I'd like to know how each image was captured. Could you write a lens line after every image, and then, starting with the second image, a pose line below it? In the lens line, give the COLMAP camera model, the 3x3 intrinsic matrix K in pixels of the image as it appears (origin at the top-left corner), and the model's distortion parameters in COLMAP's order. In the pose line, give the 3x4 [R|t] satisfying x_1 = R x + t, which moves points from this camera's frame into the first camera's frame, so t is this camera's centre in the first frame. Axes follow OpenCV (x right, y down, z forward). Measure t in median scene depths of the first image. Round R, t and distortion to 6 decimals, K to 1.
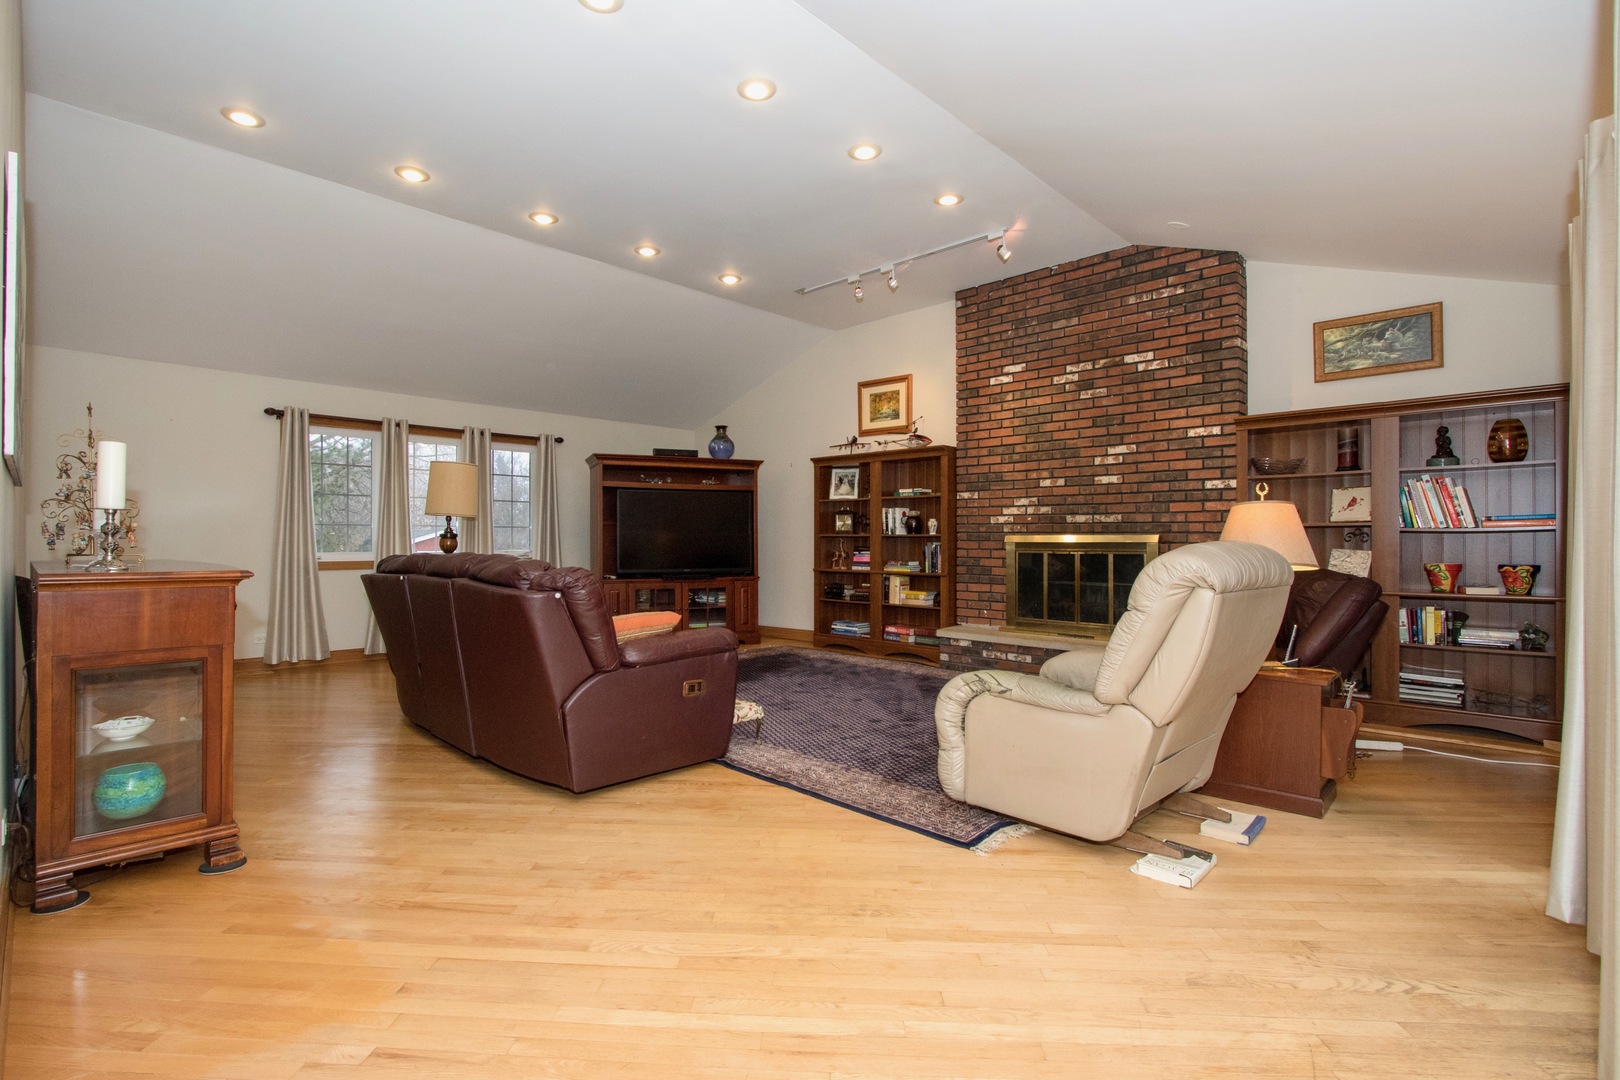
lens RADIAL K [[732.9, 0, 798.2], [0, 732.9, 539.6], [0, 0, 1]] dist [-0.011296, 0.002007]
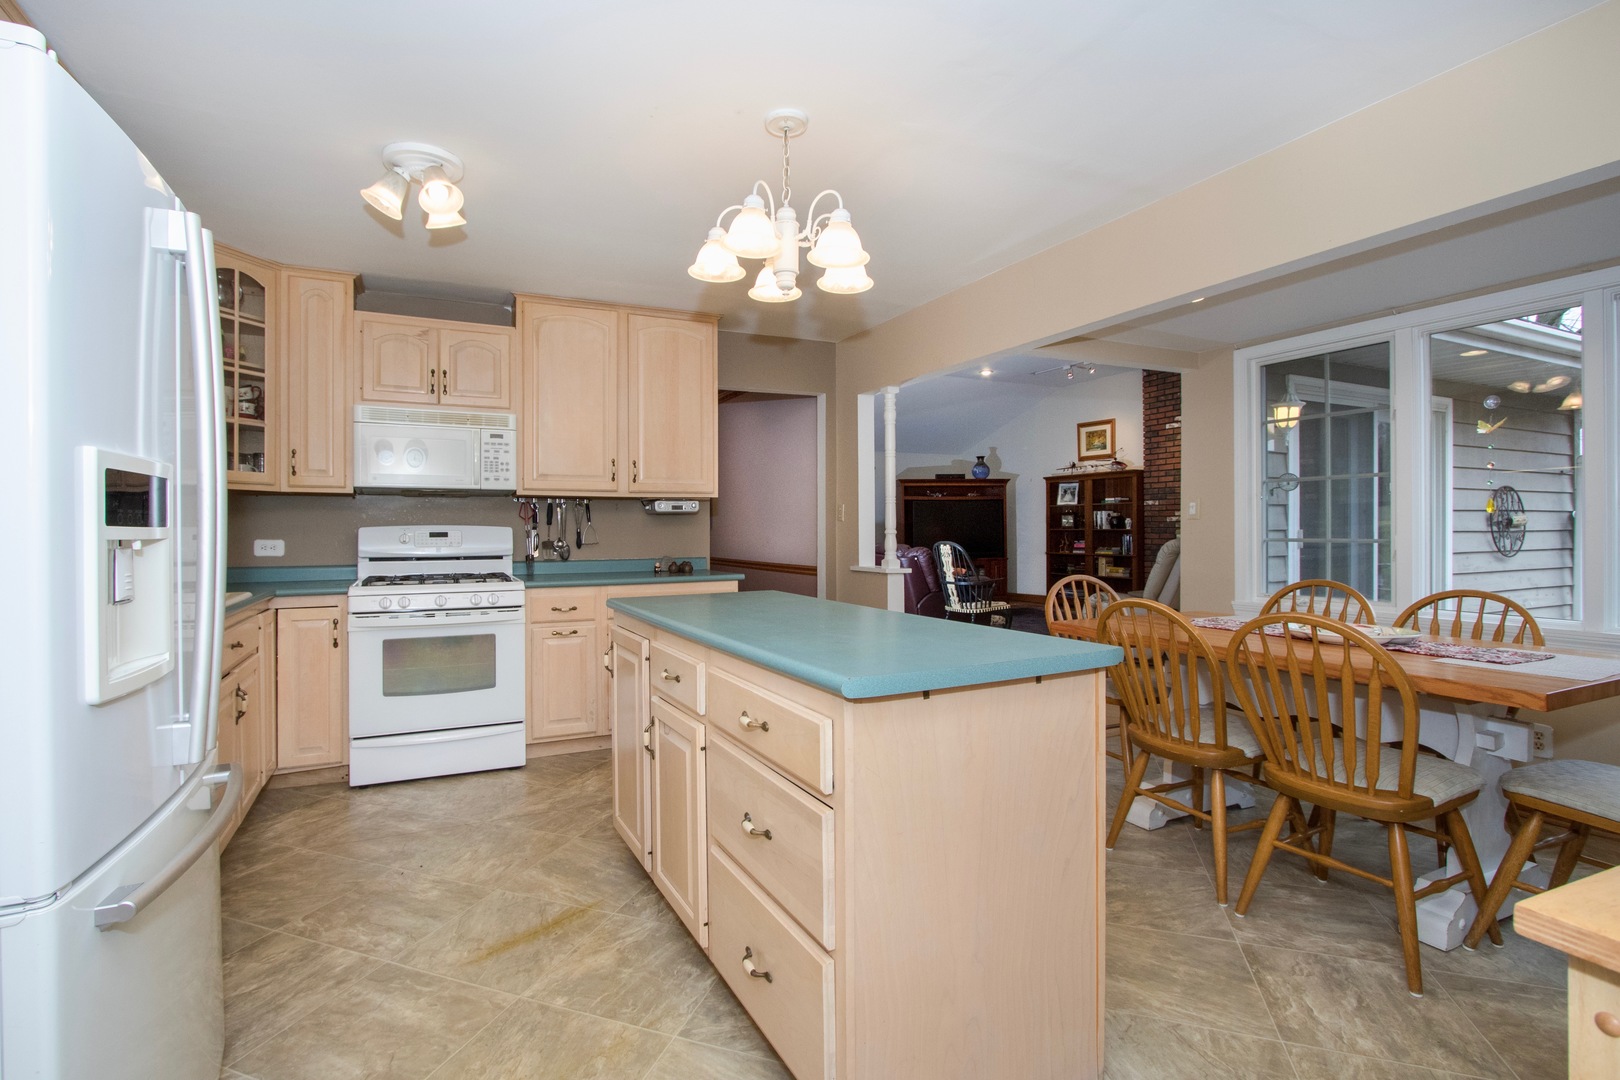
lens RADIAL K [[732.9, 0, 794.5], [0, 732.9, 532.9], [0, 0, 1]] dist [-0.011296, 0.002007]
pose [[0.939069, -0.004257, -0.343702, 0.059218], [0.005384, 0.999983, 0.002326, -0.006305], [0.343686, -0.004035, 0.939076, -0.620451]]
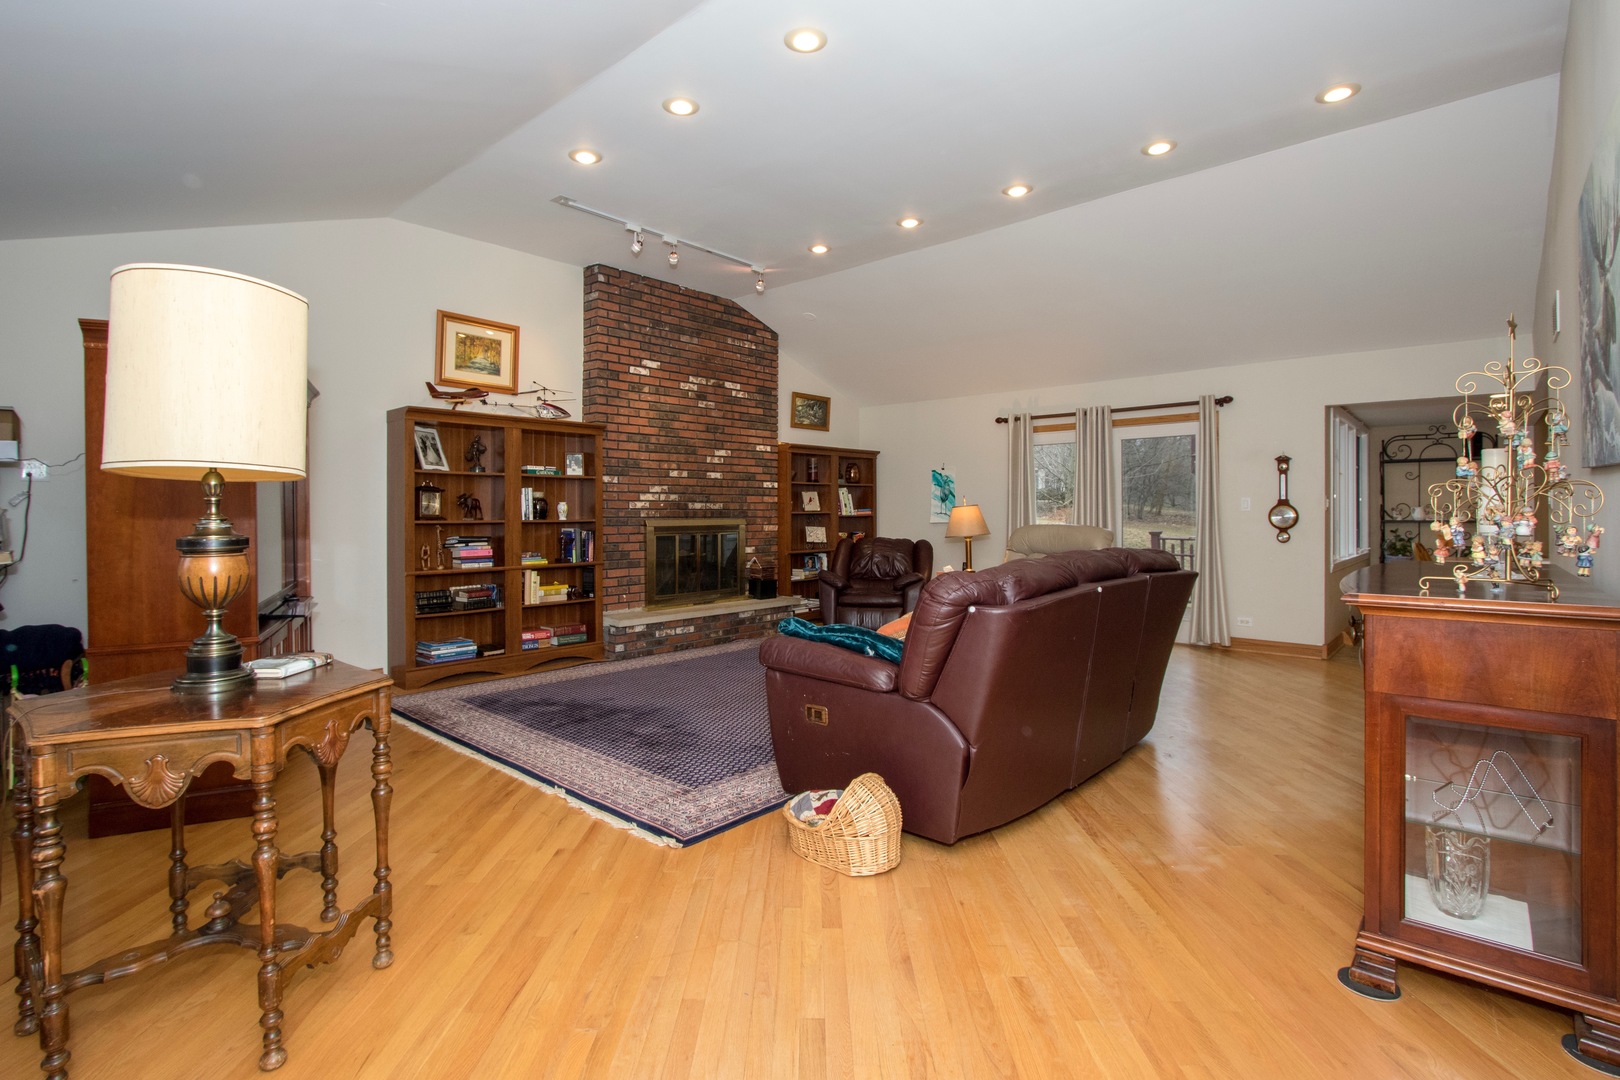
lens RADIAL K [[732.9, 0, 785.3], [0, 732.9, 510.3], [0, 0, 1]] dist [-0.011296, 0.002007]
pose [[0.017838, 0.004033, 0.999833, -0.712426], [0.005410, 0.999977, -0.004130, -0.013429], [-0.999826, 0.005483, 0.017815, 0.725889]]
